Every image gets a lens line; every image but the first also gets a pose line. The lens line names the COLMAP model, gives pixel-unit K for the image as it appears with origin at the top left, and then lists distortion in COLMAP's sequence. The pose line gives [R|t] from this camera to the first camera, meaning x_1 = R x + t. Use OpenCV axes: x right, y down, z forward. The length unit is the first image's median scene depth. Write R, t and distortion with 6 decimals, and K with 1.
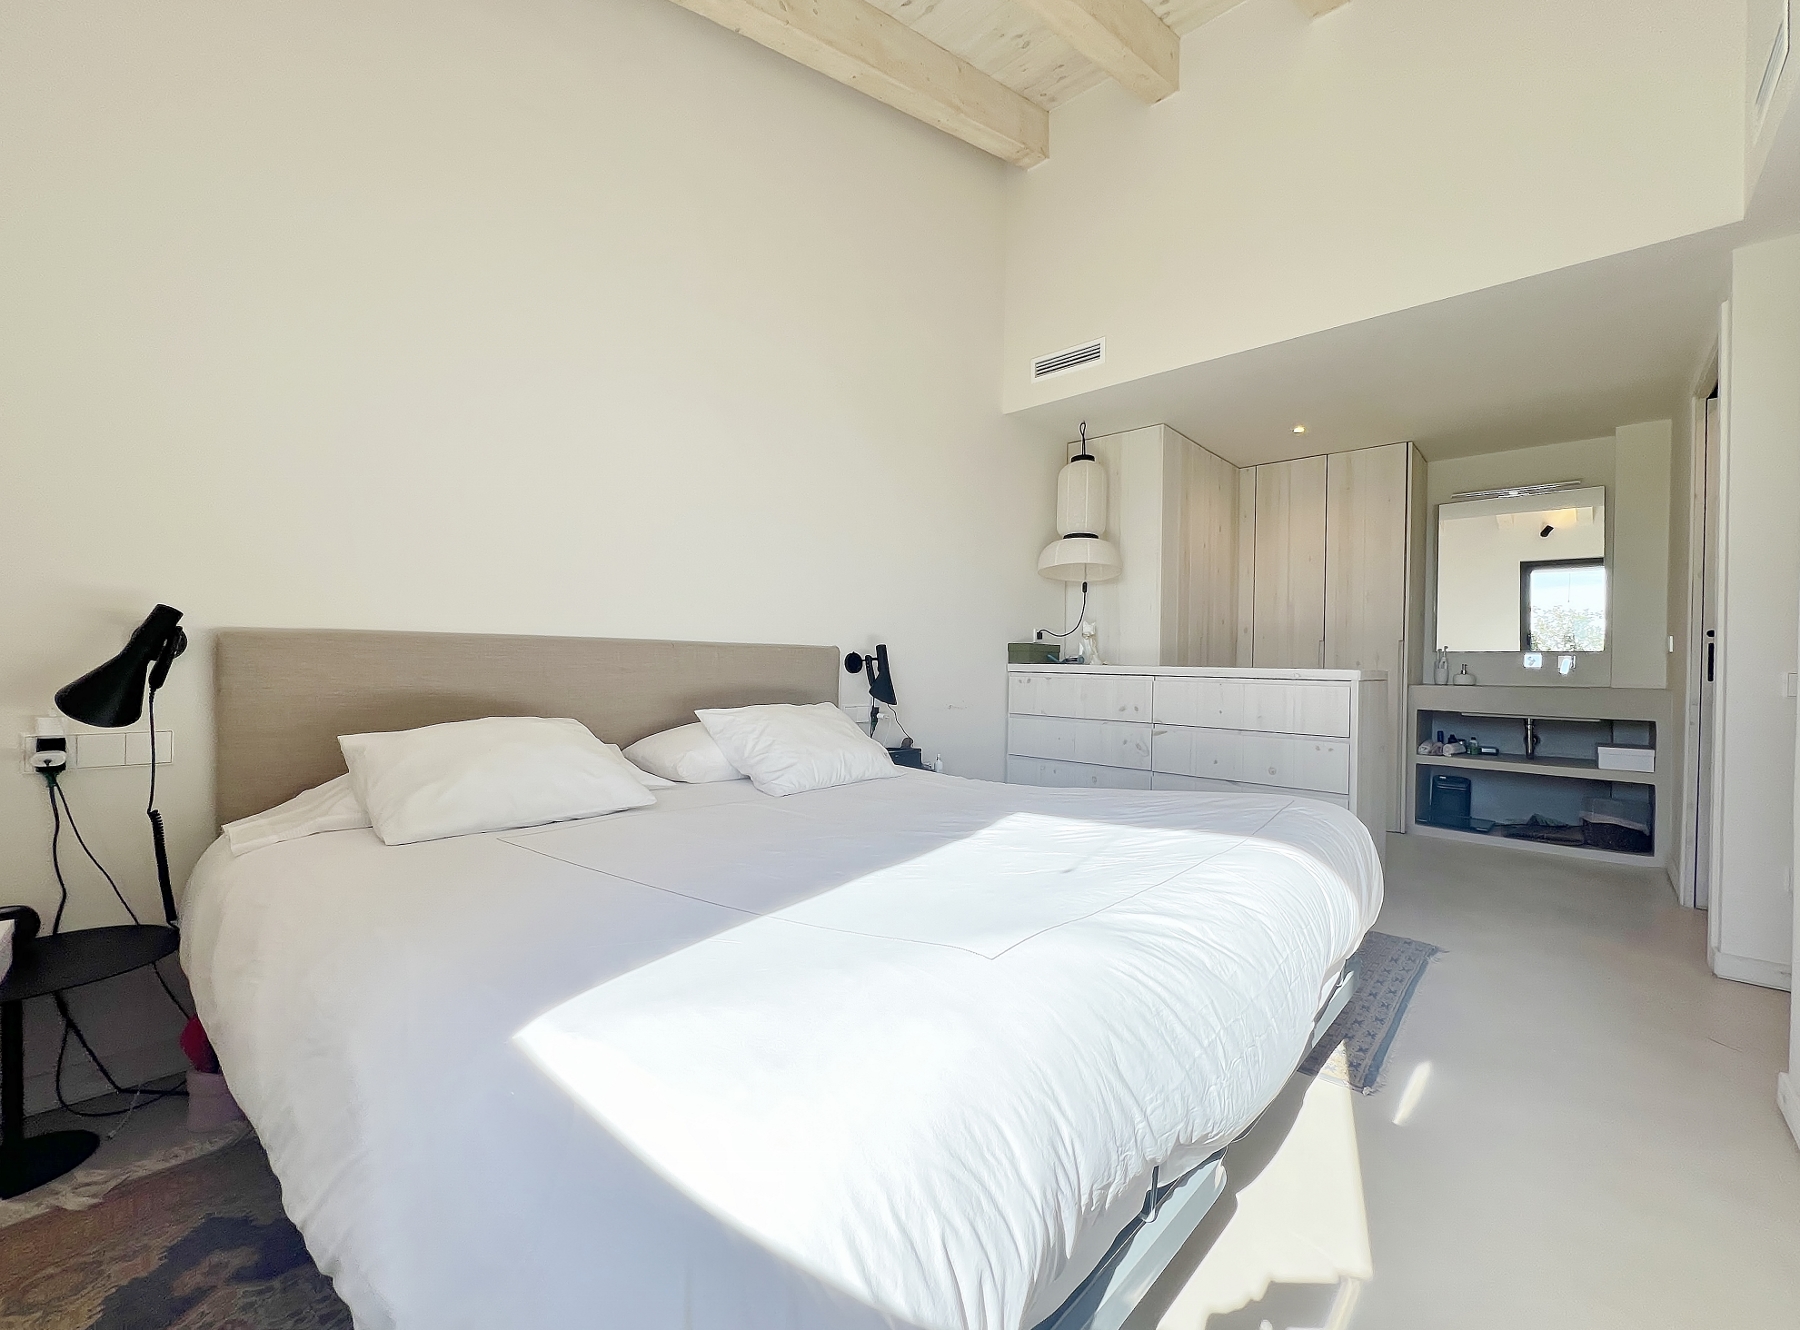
lens RADIAL K [[734.1, 0, 904.4], [0, 734.1, 659.6], [0, 0, 1]] dist [0.001535, 0.000265]
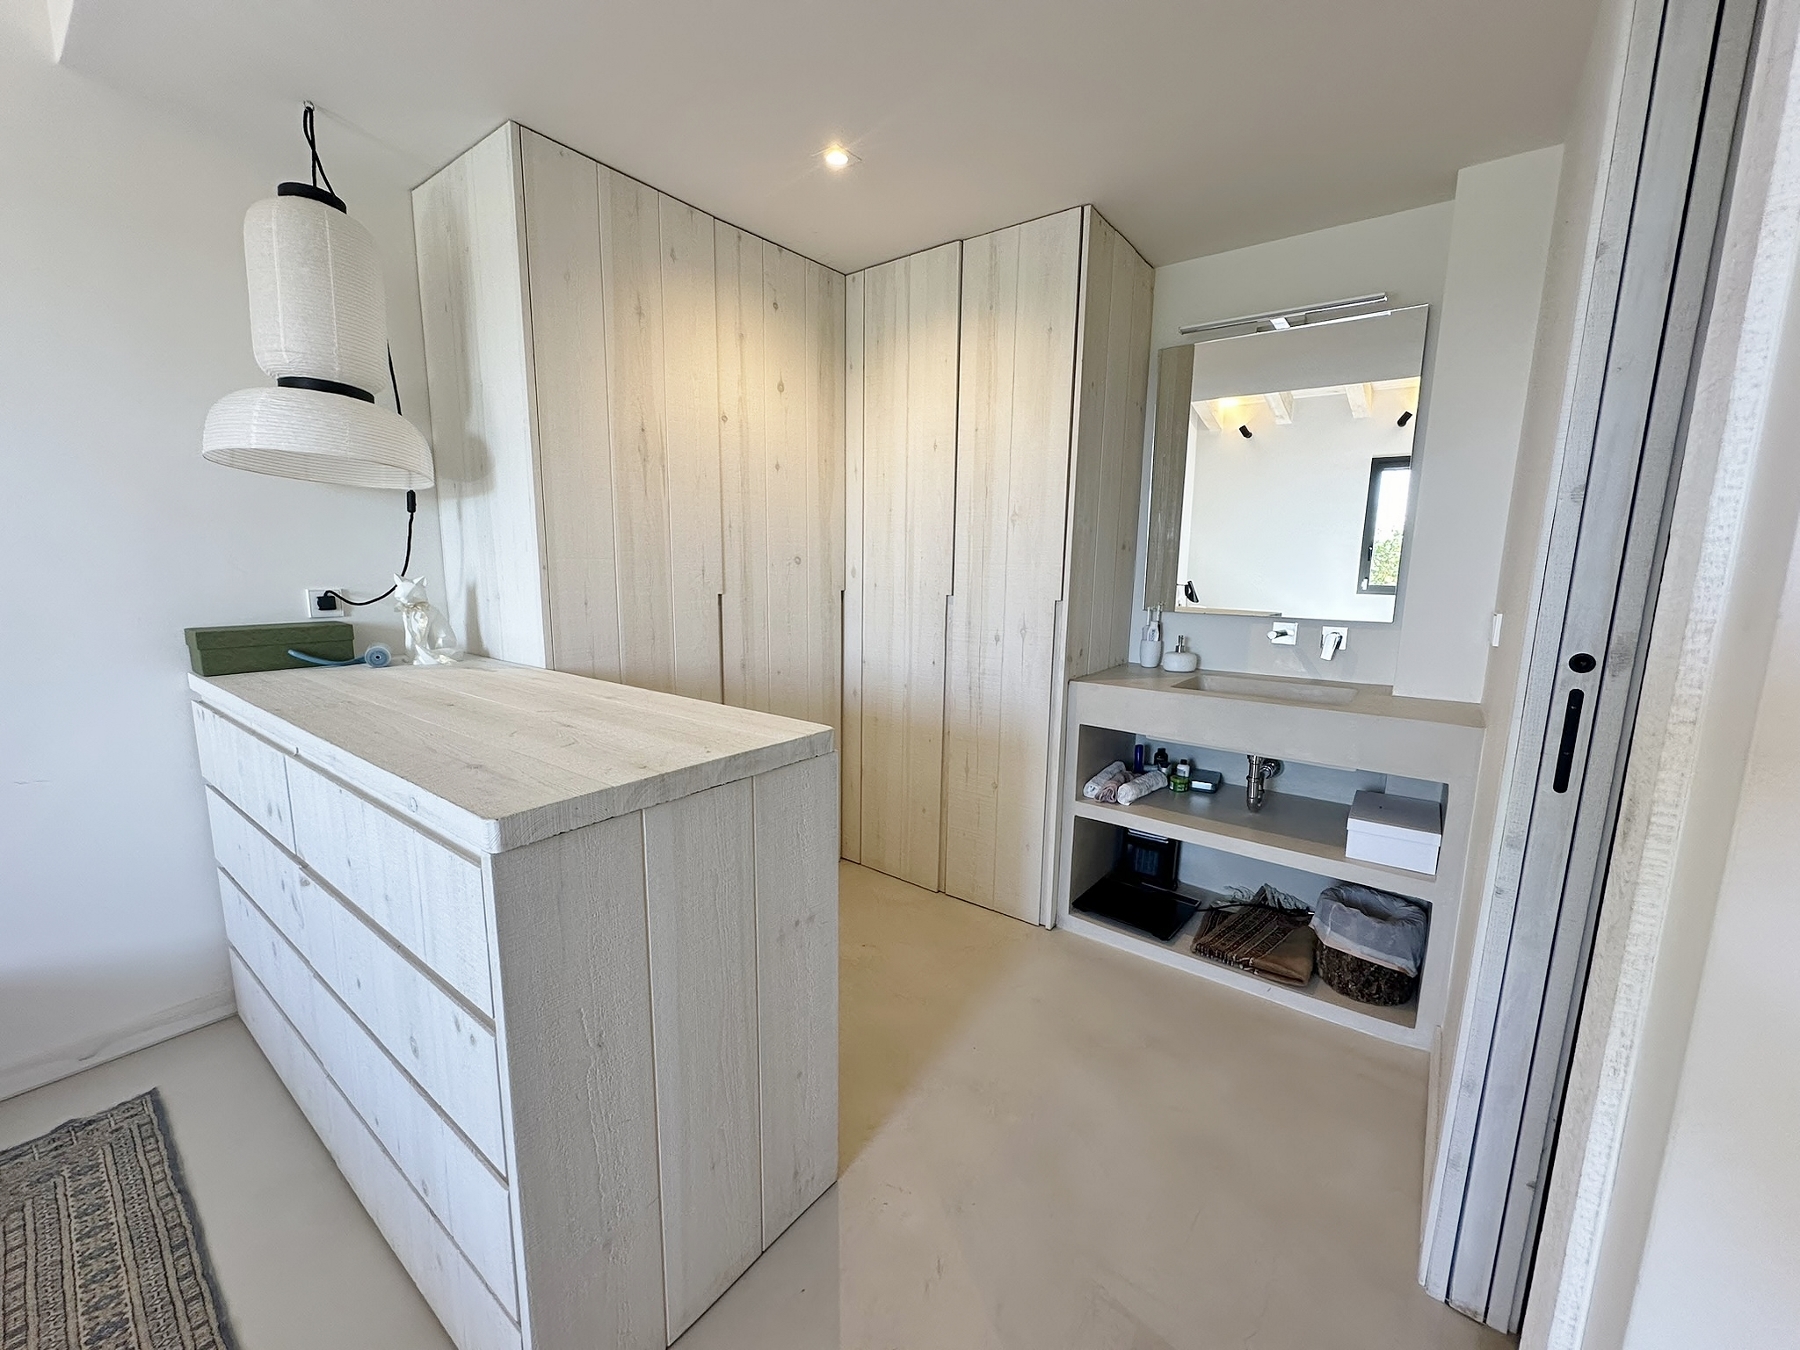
lens RADIAL K [[720.2, 0, 900.0], [0, 720.2, 675.0], [0, 0, 1]] dist [-0.002848, 0.000078]
pose [[0.995563, -0.019392, 0.092077, 0.520612], [0.003850, 0.986108, 0.166061, -0.063251], [-0.094018, -0.164970, 0.981807, 0.486948]]
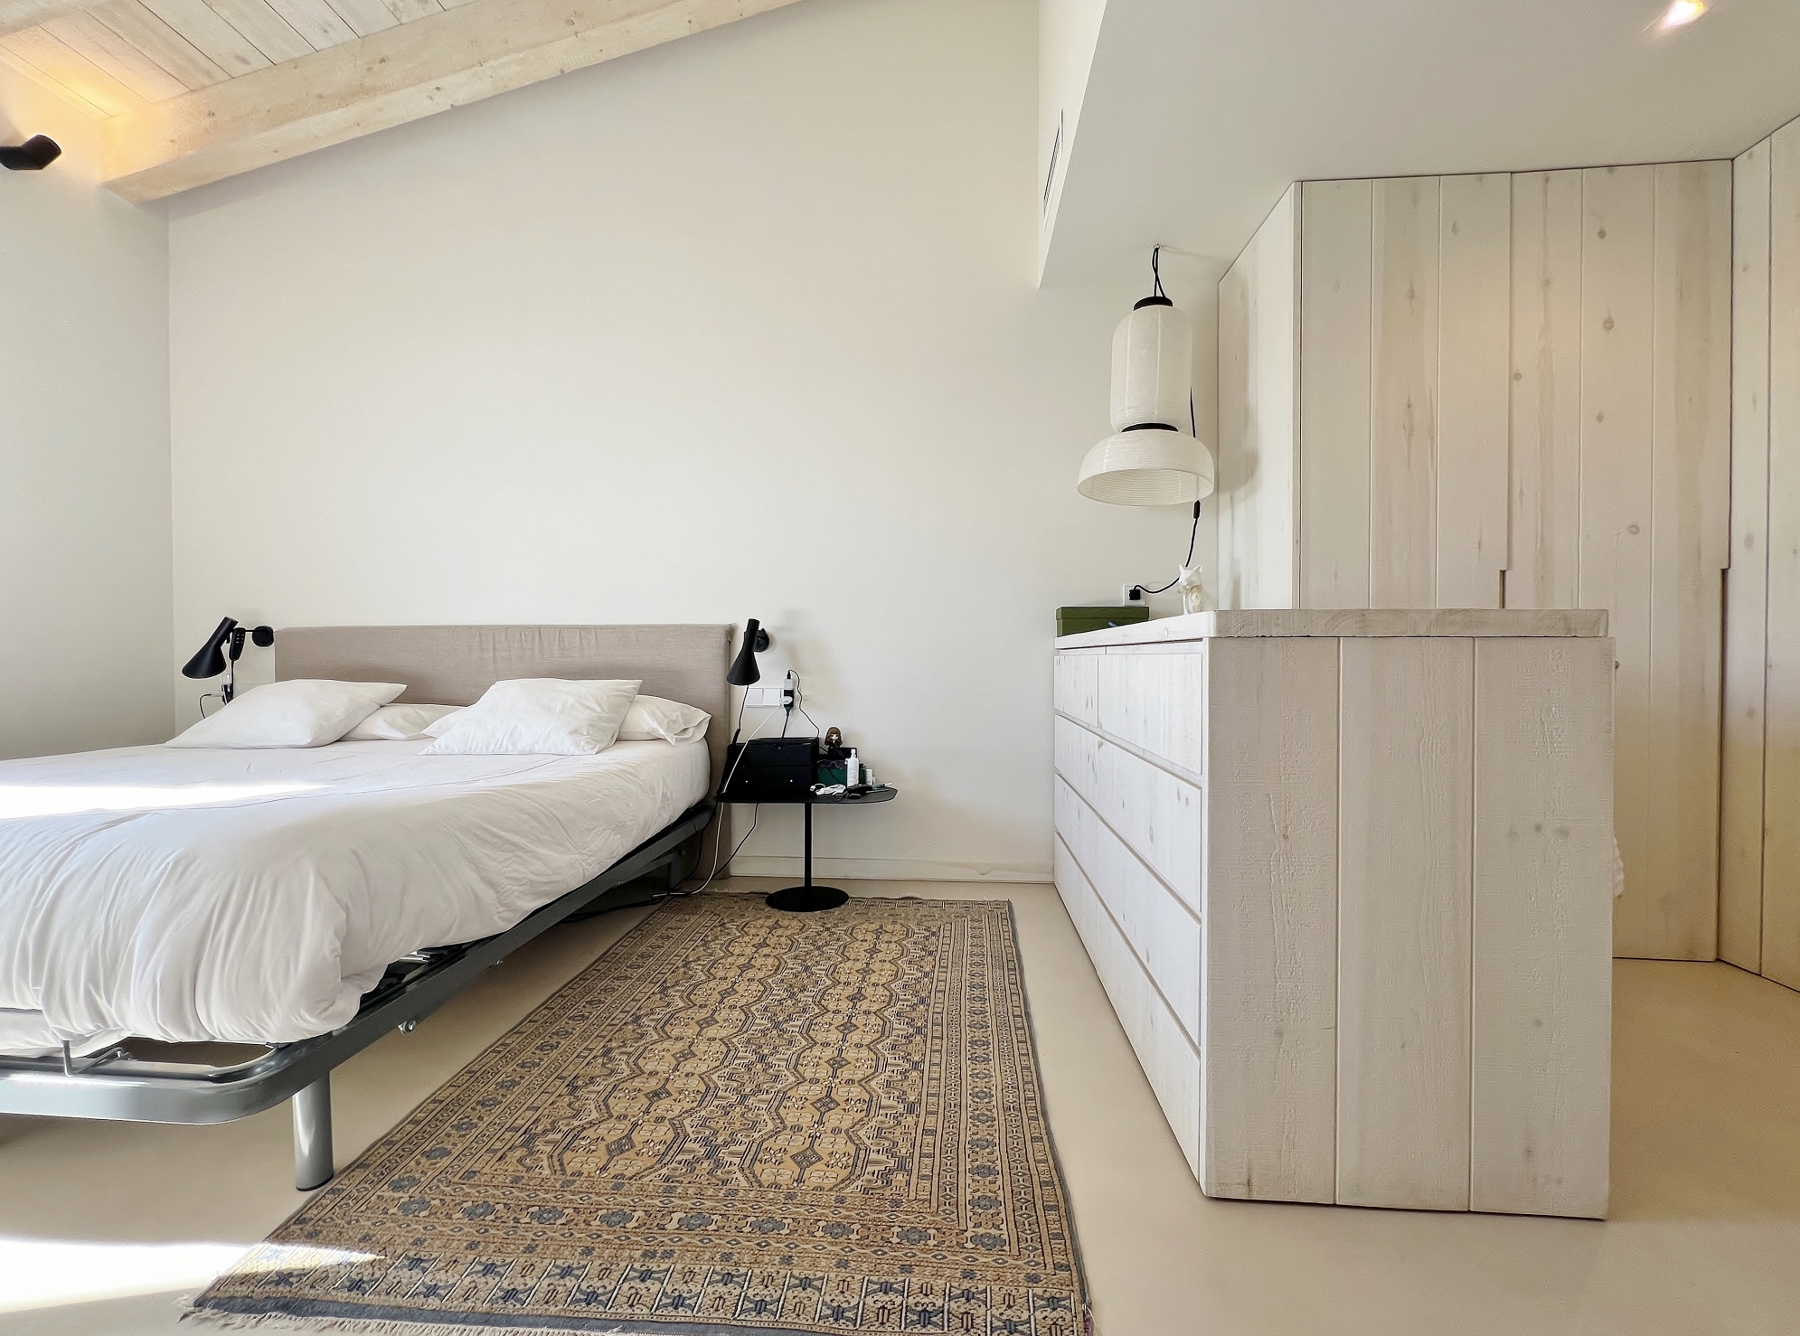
lens RADIAL K [[728.6, 0, 900.0], [0, 728.6, 668.0], [0, 0, 1]] dist [0.003056, -0.002976]
pose [[0.623967, -0.008986, -0.781399, 0.567484], [0.014922, 0.999889, 0.000417, 0.030319], [0.781308, -0.011920, 0.624032, 0.422471]]
